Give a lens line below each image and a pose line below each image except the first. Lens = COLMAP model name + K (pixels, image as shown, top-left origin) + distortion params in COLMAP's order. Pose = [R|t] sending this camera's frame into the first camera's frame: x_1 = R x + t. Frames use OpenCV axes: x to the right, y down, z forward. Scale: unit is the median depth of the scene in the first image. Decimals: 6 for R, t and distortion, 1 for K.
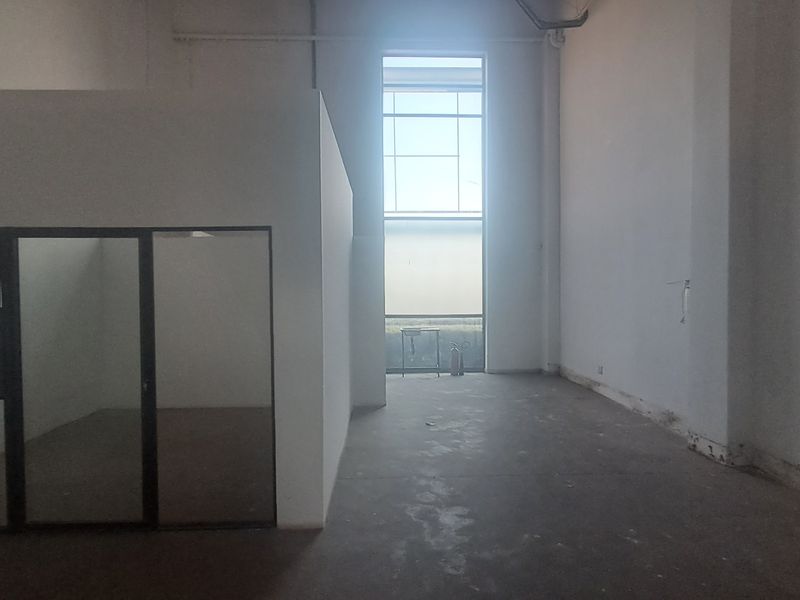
lens RADIAL K [[491.1, 0, 396.8], [0, 491.1, 301.6], [0, 0, 1]] dist [0.004584, -0.011193]
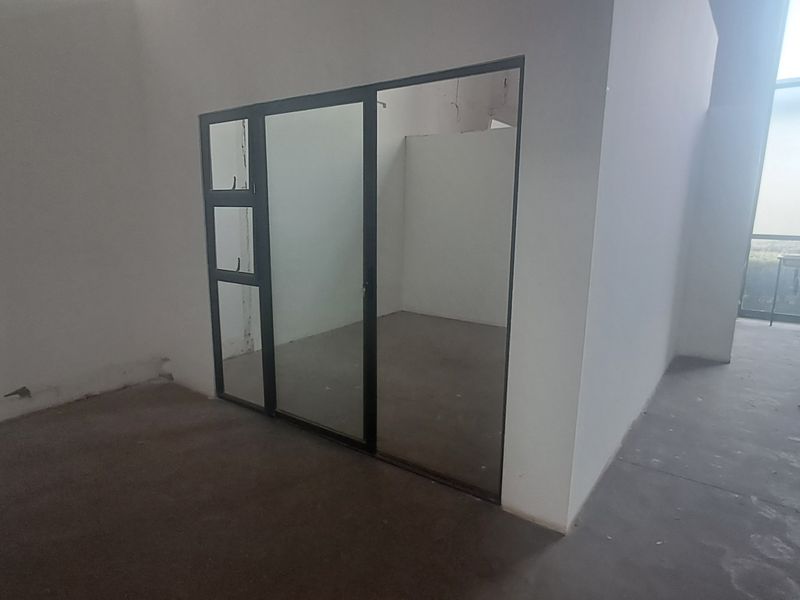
lens RADIAL K [[491.1, 0, 396.8], [0, 491.1, 301.6], [0, 0, 1]] dist [0.004584, -0.011193]
pose [[0.786615, 0.126319, -0.604384, 0.025511], [-0.027714, 0.985086, 0.169818, 0.042784], [0.616821, -0.116832, 0.778384, 0.334397]]
